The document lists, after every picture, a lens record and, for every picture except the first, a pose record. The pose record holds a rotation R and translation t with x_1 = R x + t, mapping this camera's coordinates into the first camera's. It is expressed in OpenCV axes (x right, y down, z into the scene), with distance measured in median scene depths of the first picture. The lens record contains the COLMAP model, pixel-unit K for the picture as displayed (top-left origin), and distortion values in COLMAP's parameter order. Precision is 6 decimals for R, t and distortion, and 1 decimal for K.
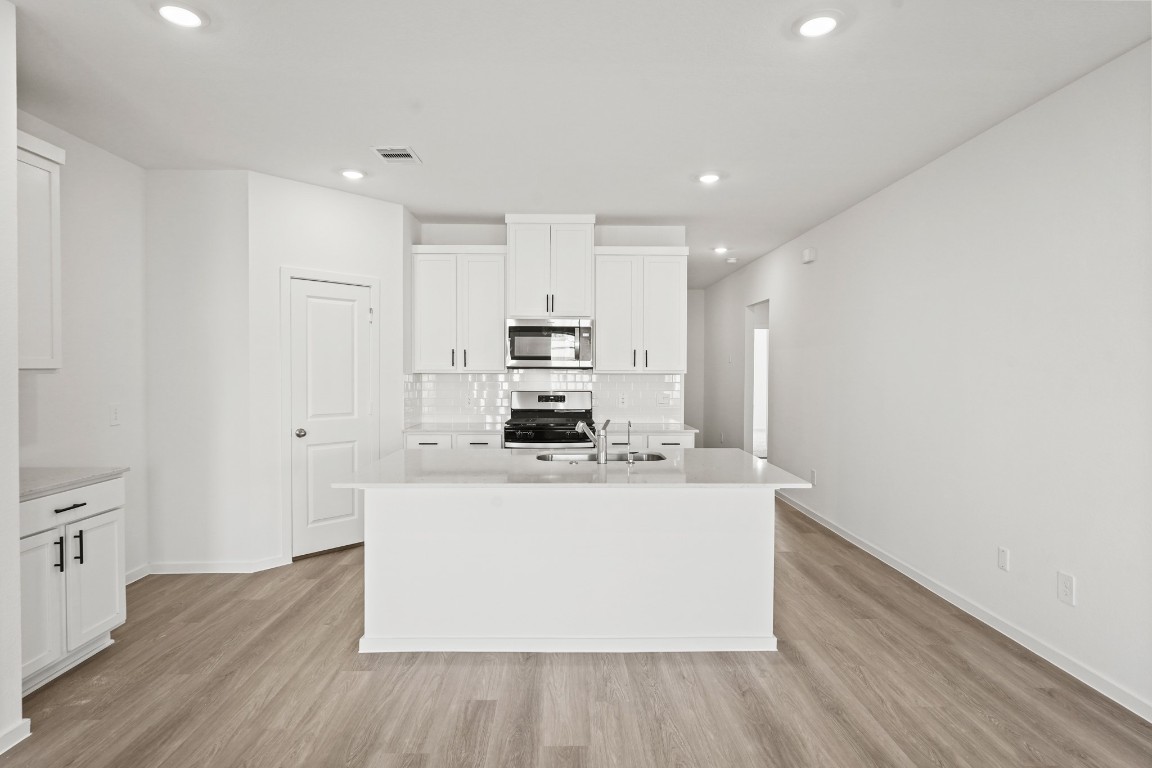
lens RADIAL K [[588.6, 0, 576.5], [0, 588.6, 378.8], [0, 0, 1]] dist [-0.011474, 0.006920]
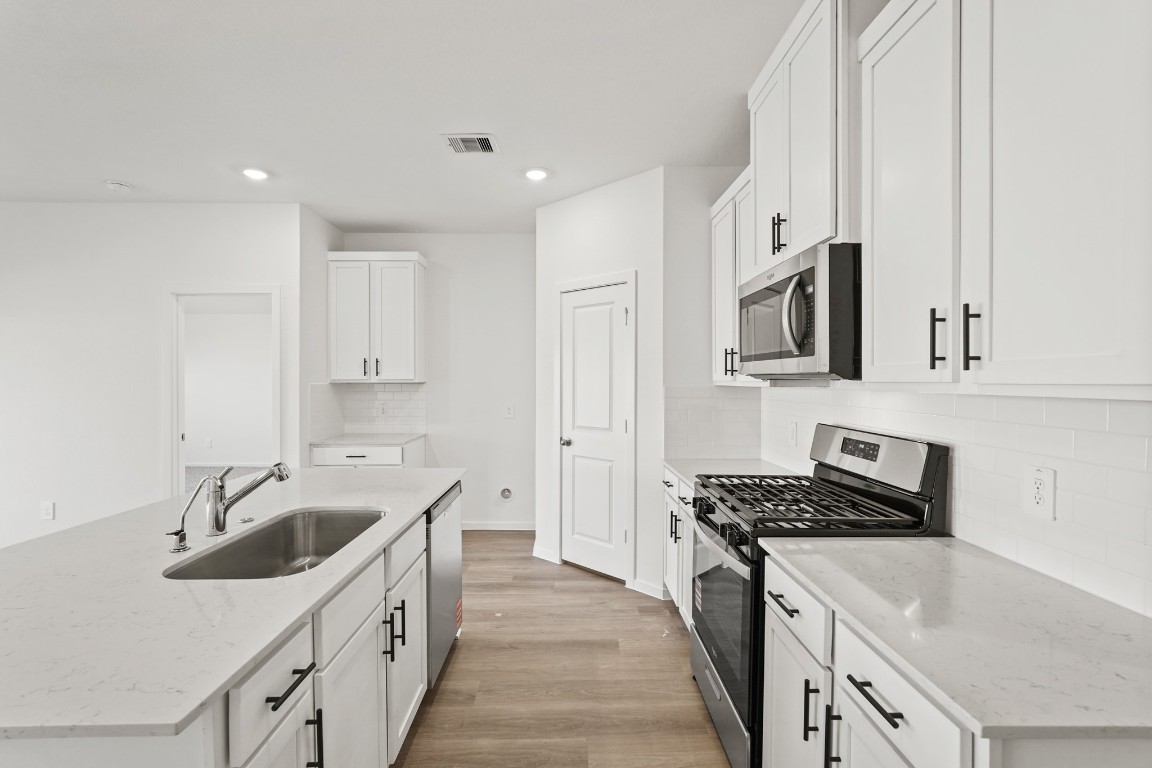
lens RADIAL K [[507.5, 0, 570.0], [0, 507.5, 387.2], [0, 0, 1]] dist [-0.007342, 0.000880]
pose [[-0.010602, 0.011564, -0.999877, 0.583268], [-0.018258, 0.999764, 0.011756, -0.019834], [0.999777, 0.018380, -0.010389, 1.416318]]
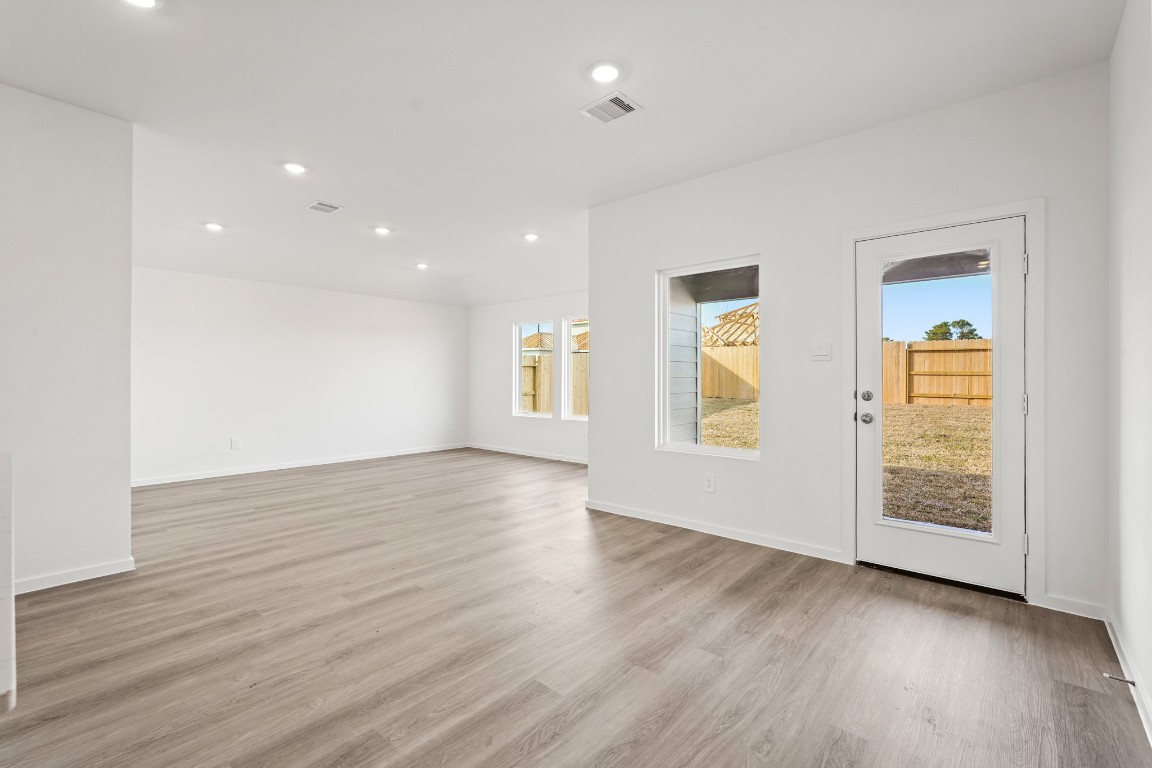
lens RADIAL K [[507.5, 0, 569.8], [0, 507.5, 378.5], [0, 0, 1]] dist [-0.007342, 0.000880]
pose [[-0.731298, -0.004419, 0.682043, -0.573744], [0.005466, 0.999909, 0.012340, 0.060929], [-0.682036, 0.012752, -0.731208, 0.845339]]
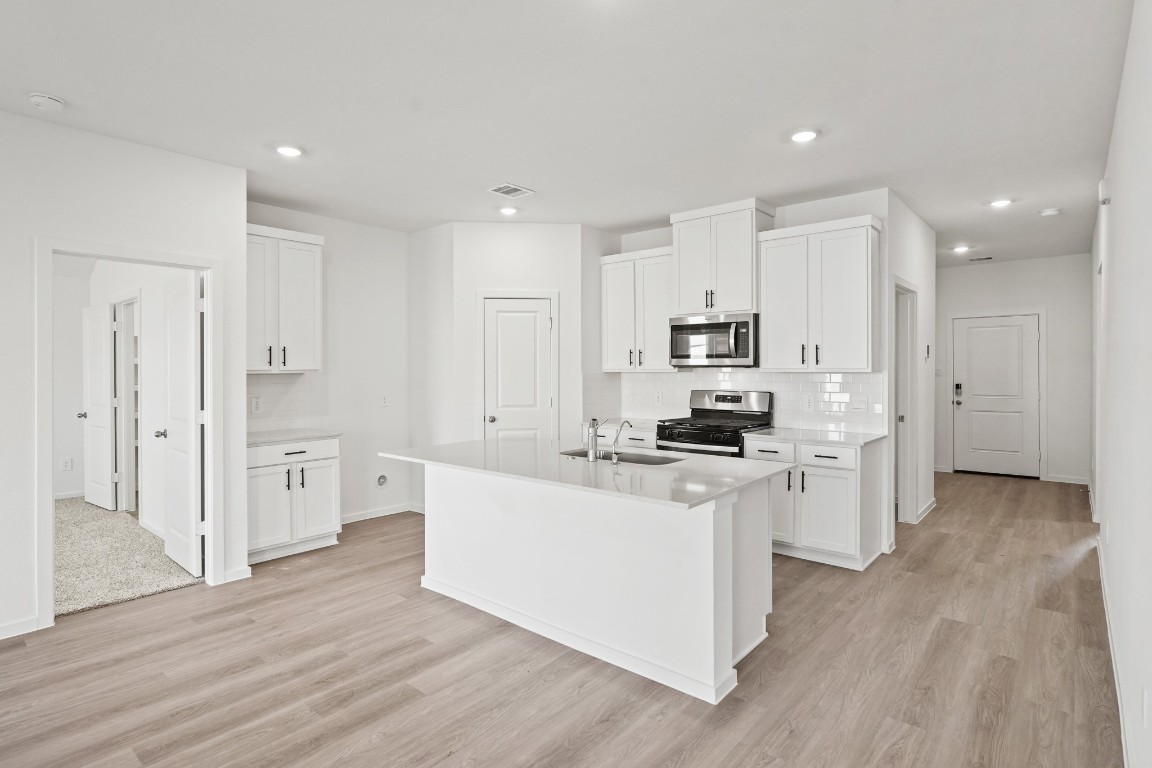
lens RADIAL K [[588.6, 0, 578.3], [0, 588.6, 372.4], [0, 0, 1]] dist [-0.011474, 0.006920]
pose [[0.750489, -0.000775, -0.660882, 0.718014], [-0.005251, 0.999961, -0.007135, -0.001377], [0.660862, 0.008825, 0.750455, 0.232780]]
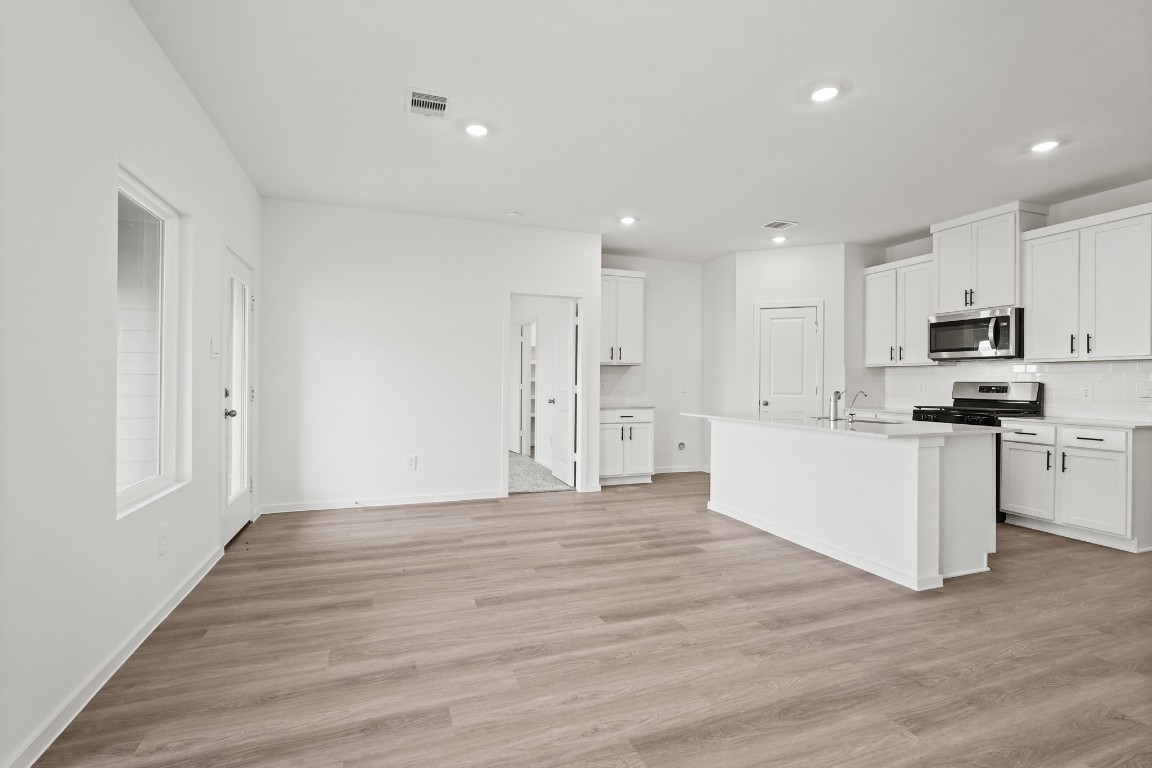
lens RADIAL K [[535.4, 0, 583.0], [0, 535.4, 381.1], [0, 0, 1]] dist [-0.000323, 0.003628]
pose [[0.338572, -0.001714, -0.940939, 1.055470], [-0.022112, 0.999708, -0.009777, 0.079389], [0.940681, 0.024116, 0.338435, 0.031445]]
